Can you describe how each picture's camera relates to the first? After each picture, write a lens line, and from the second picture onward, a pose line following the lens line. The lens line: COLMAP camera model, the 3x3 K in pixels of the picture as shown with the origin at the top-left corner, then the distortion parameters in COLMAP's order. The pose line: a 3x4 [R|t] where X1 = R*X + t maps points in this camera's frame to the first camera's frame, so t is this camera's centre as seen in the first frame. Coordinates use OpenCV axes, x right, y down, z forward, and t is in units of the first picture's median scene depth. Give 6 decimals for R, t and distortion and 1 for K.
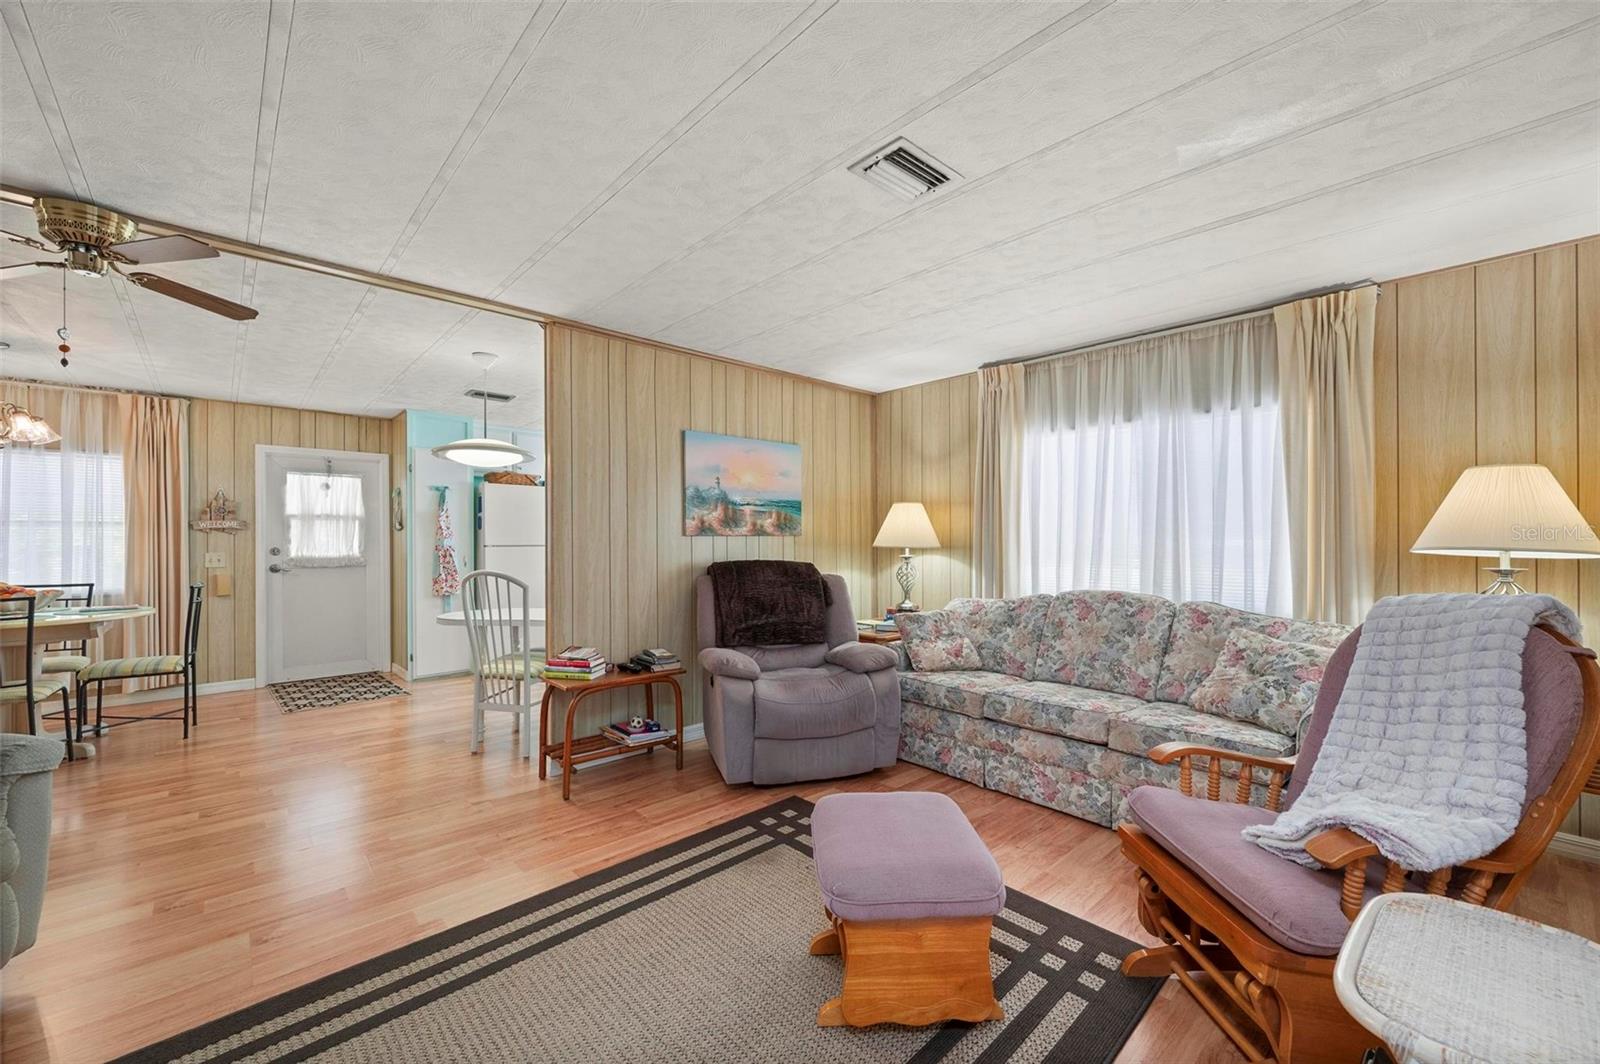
lens RADIAL K [[636.6, 0, 803.8], [0, 636.6, 535.5], [0, 0, 1]] dist [-0.003436, 0.000383]
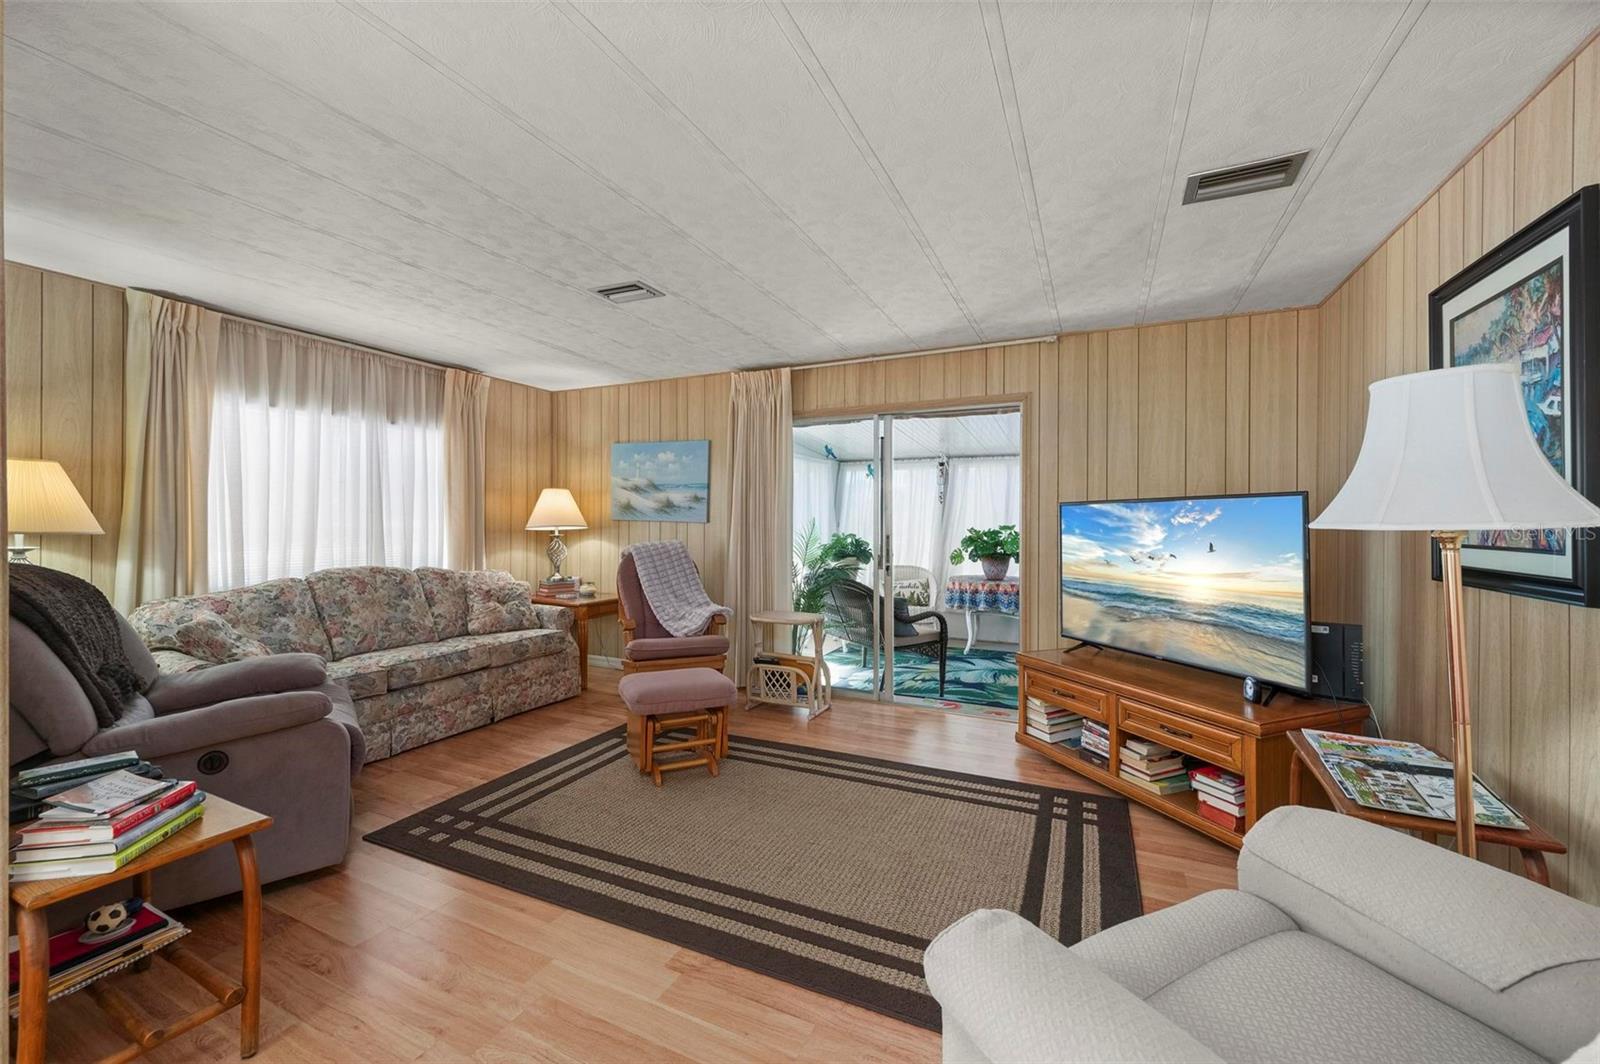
lens RADIAL K [[636.6, 0, 799.4], [0, 636.6, 525.6], [0, 0, 1]] dist [-0.003436, 0.000383]
pose [[-0.378354, -0.007089, 0.925634, -0.737563], [-0.007796, 0.999960, 0.004472, 0.002210], [-0.925628, -0.005524, -0.378394, 0.600342]]
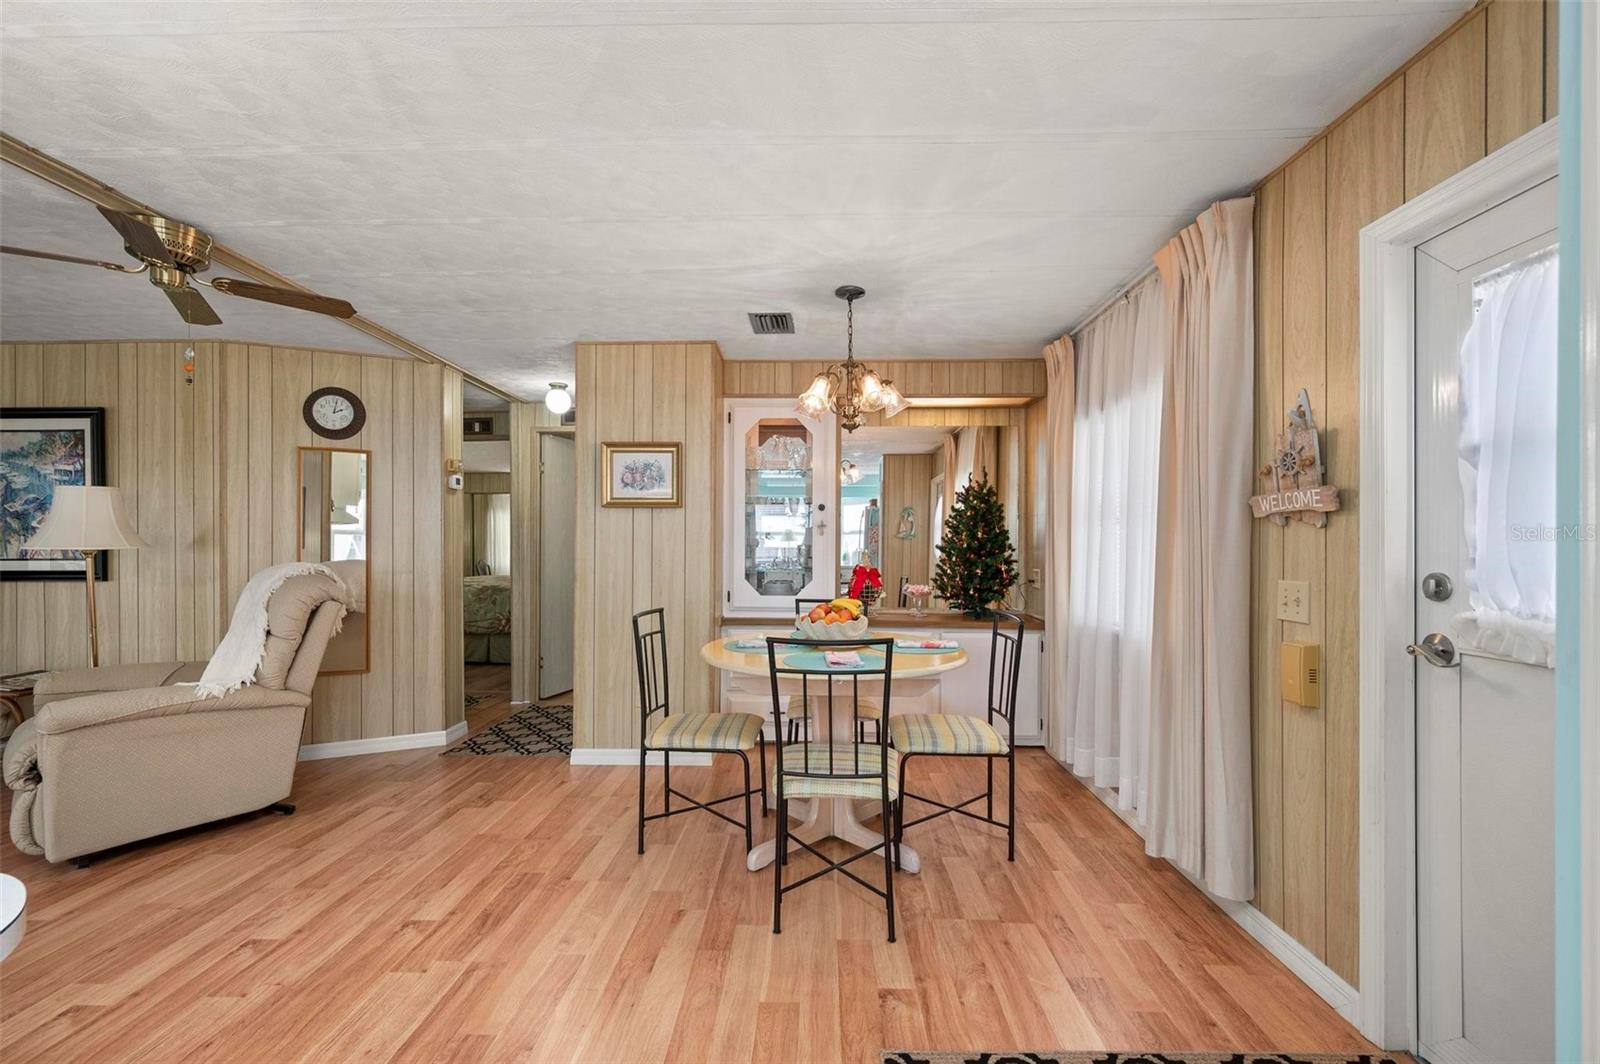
lens RADIAL K [[636.6, 0, 806.0], [0, 636.6, 550.7], [0, 0, 1]] dist [-0.003436, 0.000383]
pose [[-0.691181, 0.009283, -0.722622, -0.607280], [0.008824, 0.999951, 0.004405, 0.008065], [0.722628, -0.003331, -0.691229, 1.349114]]
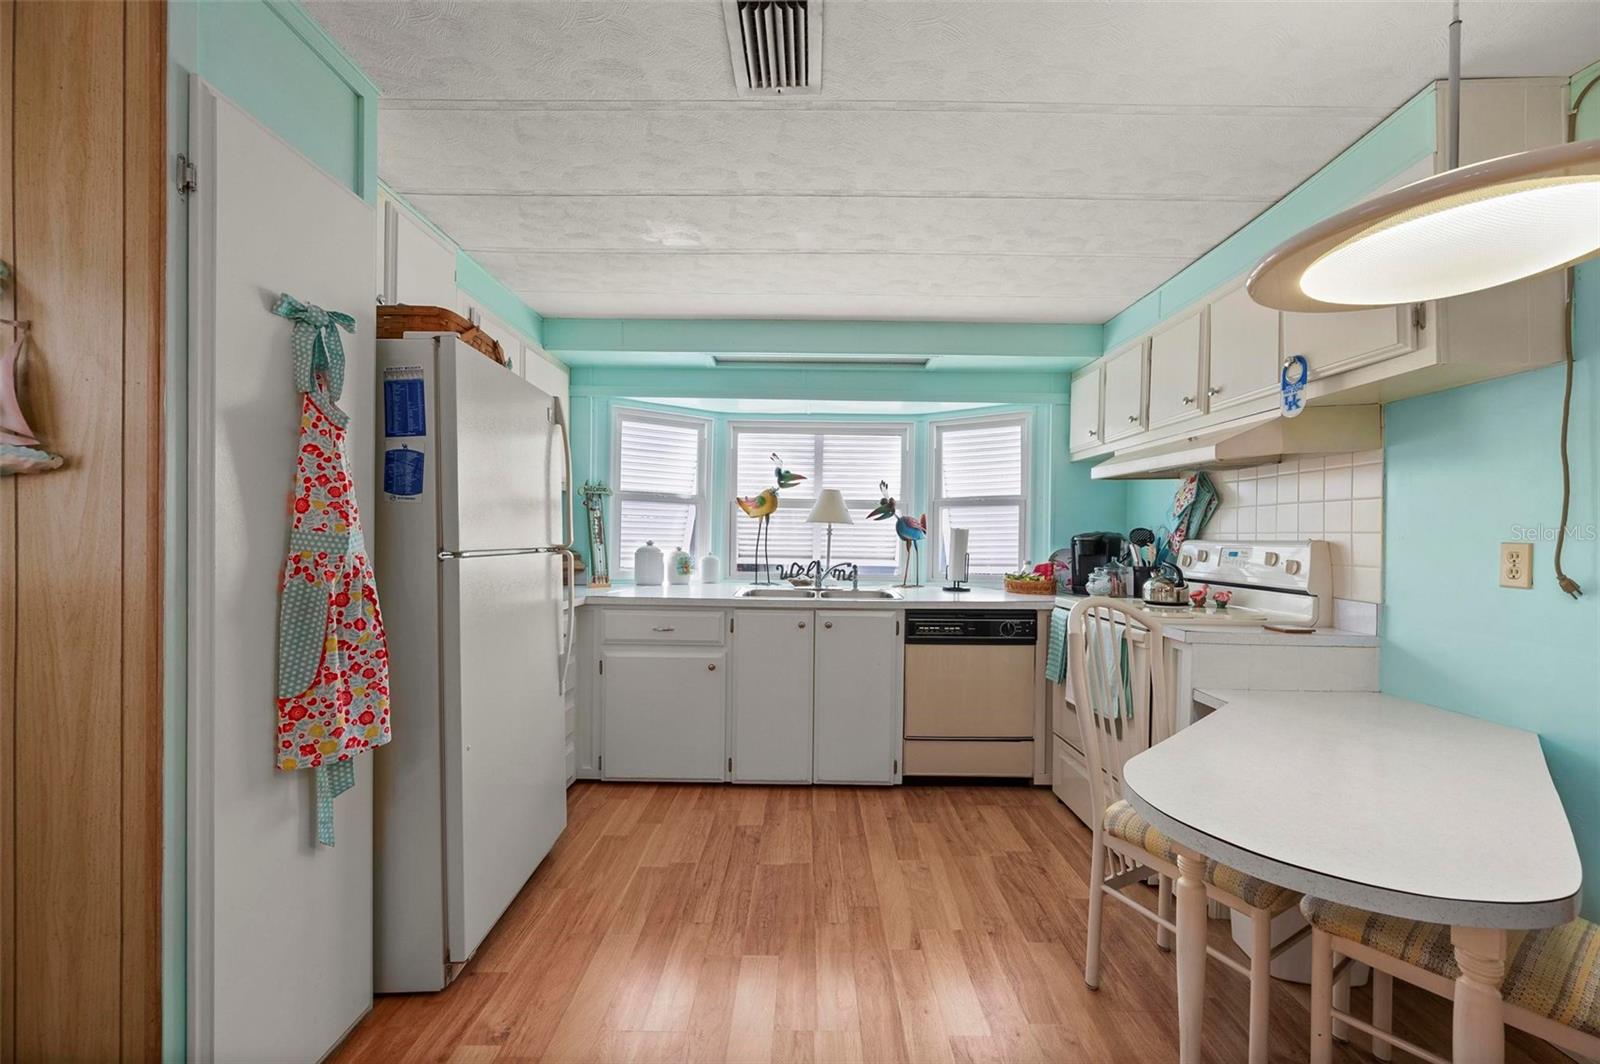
lens RADIAL K [[636.6, 0, 807.3], [0, 636.6, 539.0], [0, 0, 1]] dist [-0.003436, 0.000383]
pose [[0.686705, 0.009681, 0.726872, -0.870608], [-0.020748, 0.999765, 0.006286, 0.005876], [-0.726640, -0.019398, 0.686744, 0.988473]]
